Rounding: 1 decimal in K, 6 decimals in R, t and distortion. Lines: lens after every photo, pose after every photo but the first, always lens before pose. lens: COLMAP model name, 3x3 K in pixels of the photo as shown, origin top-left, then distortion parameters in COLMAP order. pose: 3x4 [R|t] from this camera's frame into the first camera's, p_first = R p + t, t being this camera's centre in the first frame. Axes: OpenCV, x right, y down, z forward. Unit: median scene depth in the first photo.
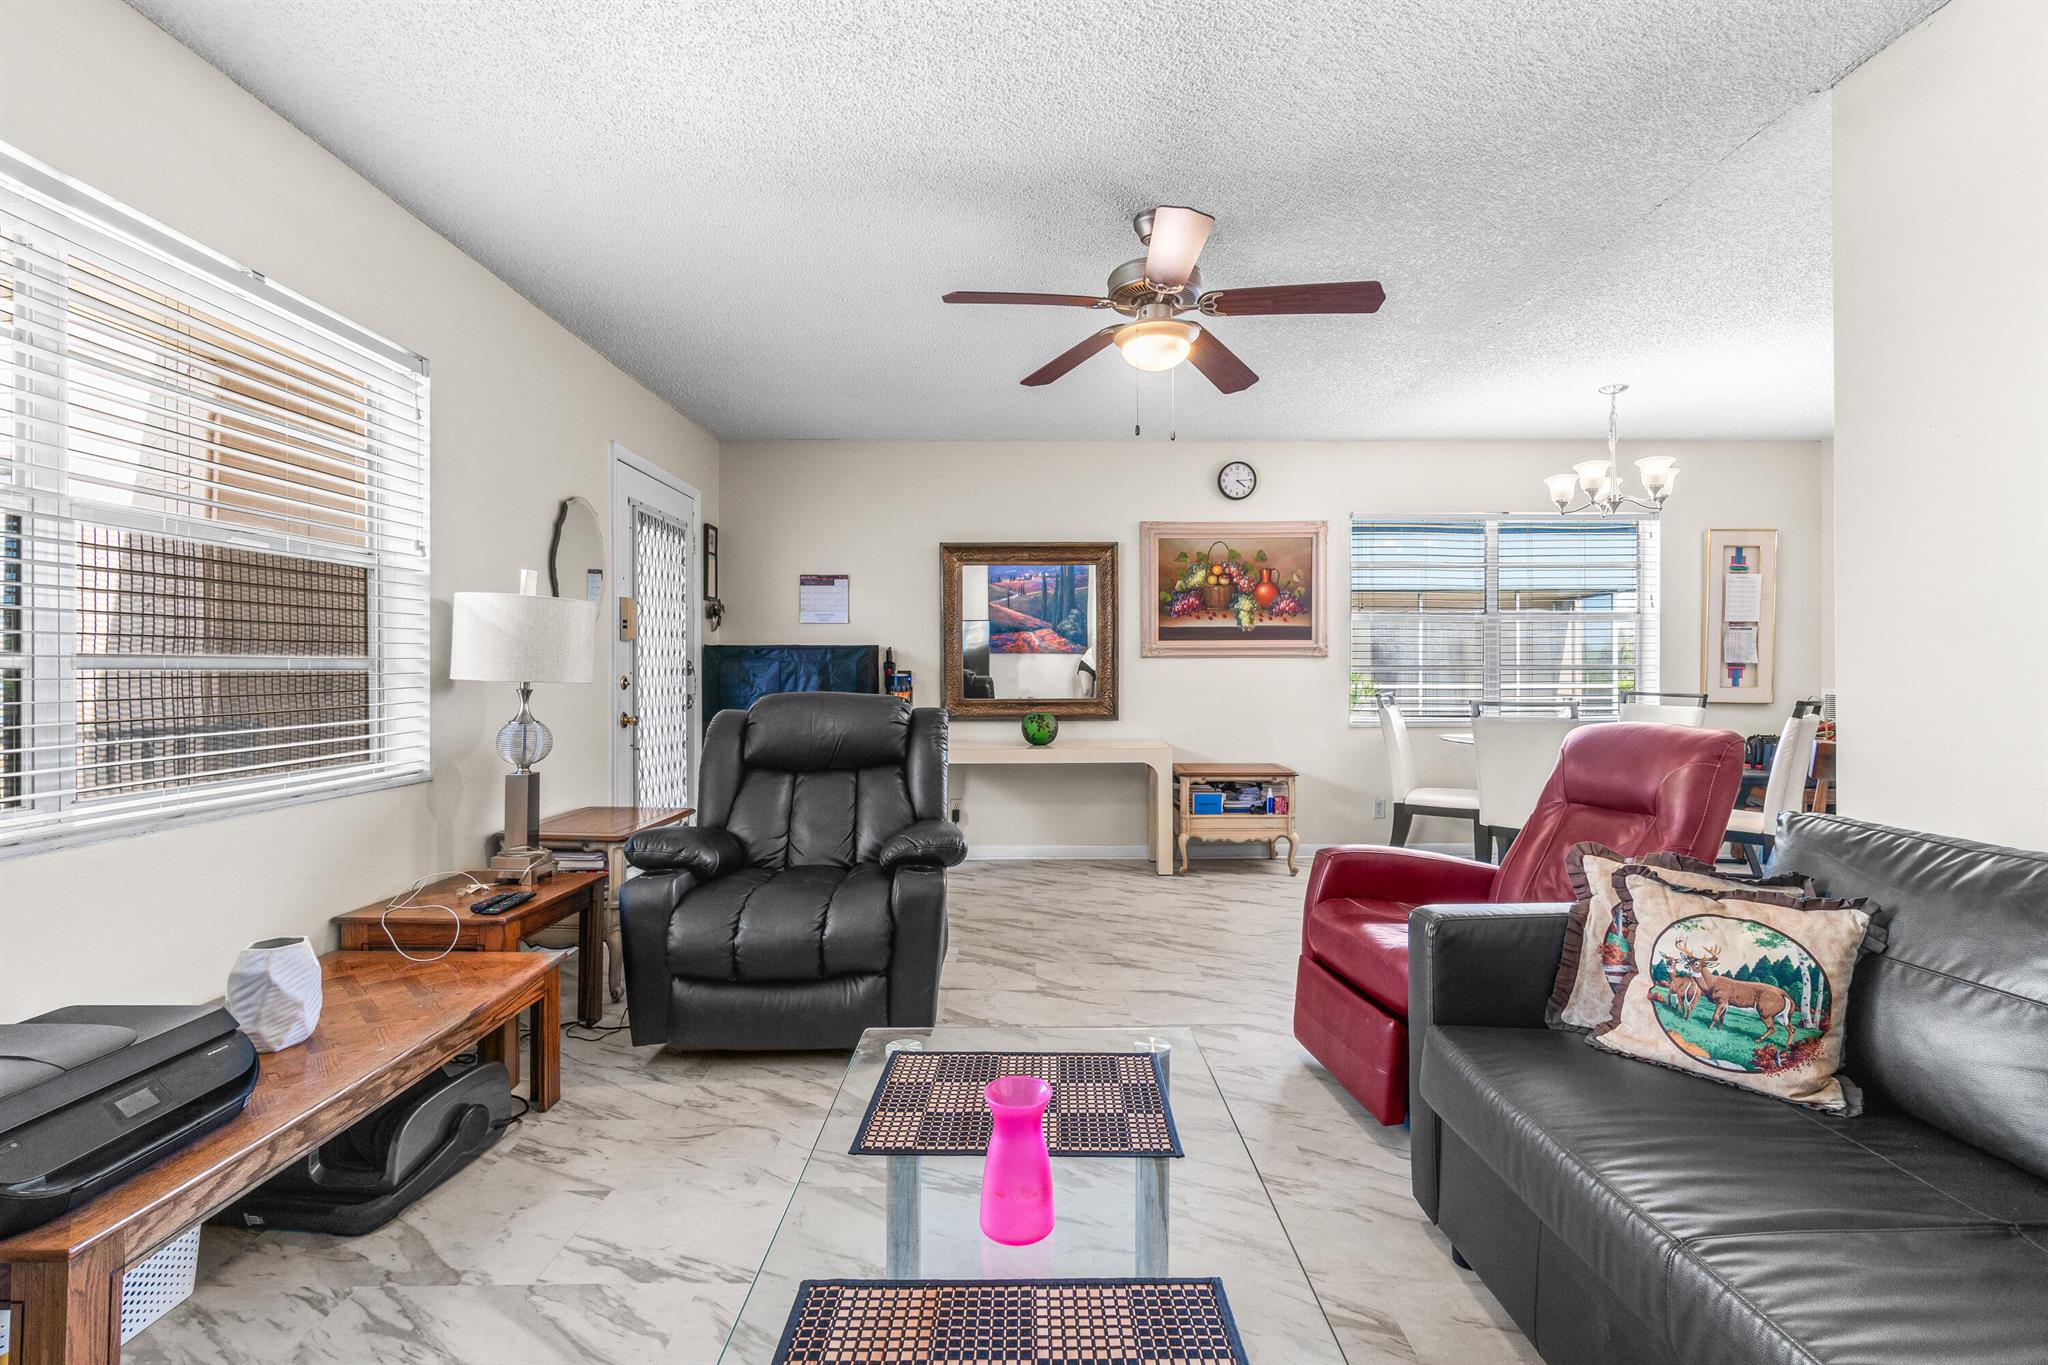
lens RADIAL K [[896.2, 0, 1028.3], [0, 896.2, 683.5], [0, 0, 1]] dist [-0.001962, -0.000210]
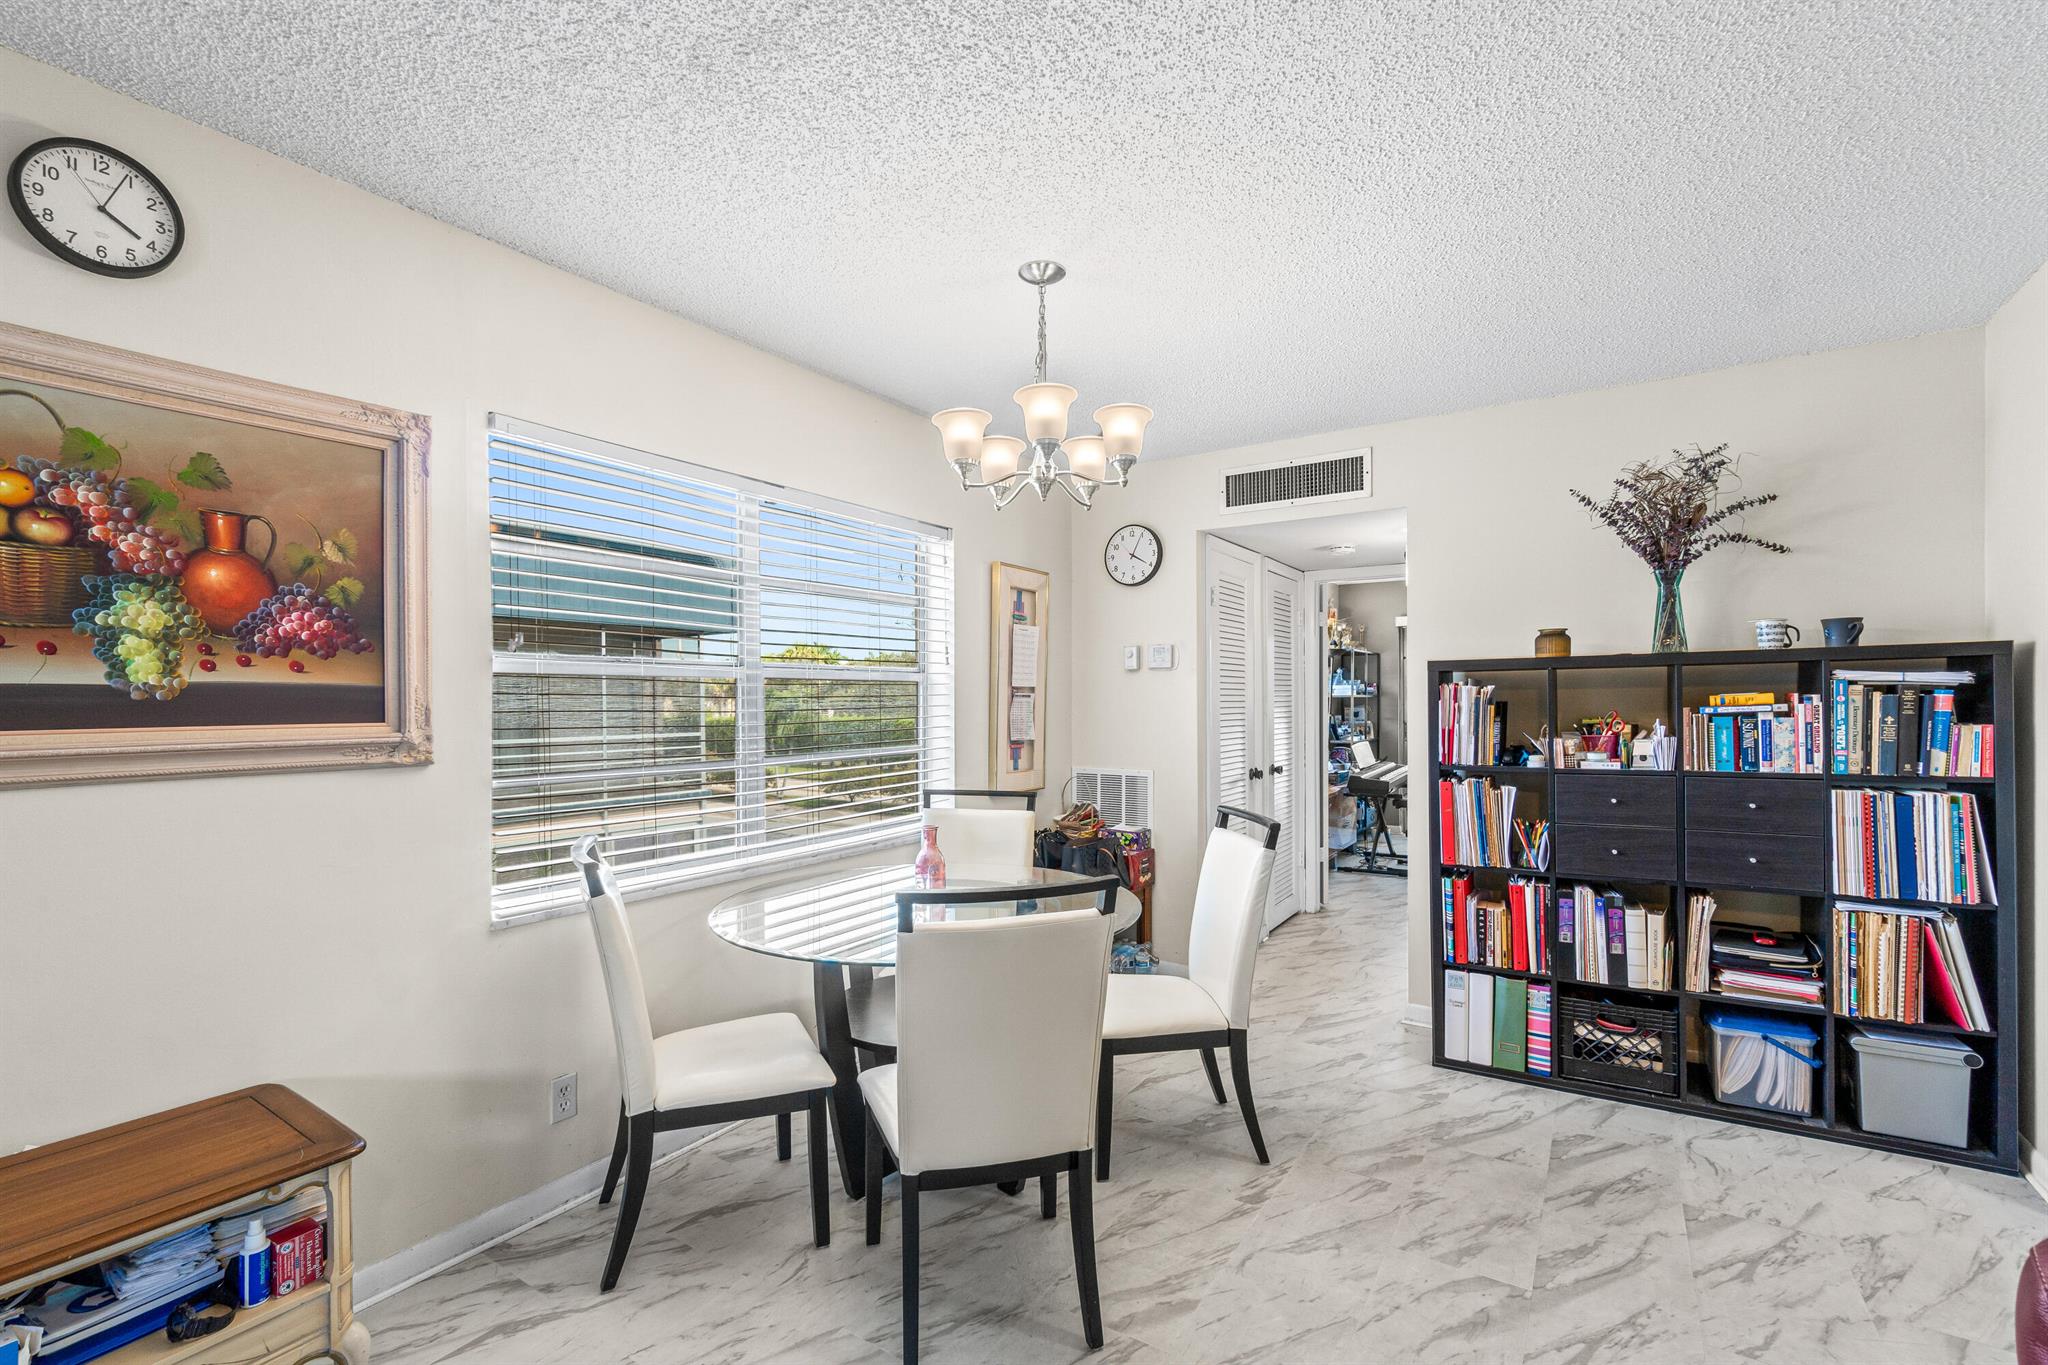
lens RADIAL K [[892.5, 0, 1021.3], [0, 892.5, 705.4], [0, 0, 1]] dist [-0.001020, -0.000044]
pose [[0.547507, -0.006491, 0.836776, 0.271815], [0.015004, 0.999885, -0.002061, -0.092899], [-0.836667, 0.013684, 0.547541, 1.040184]]
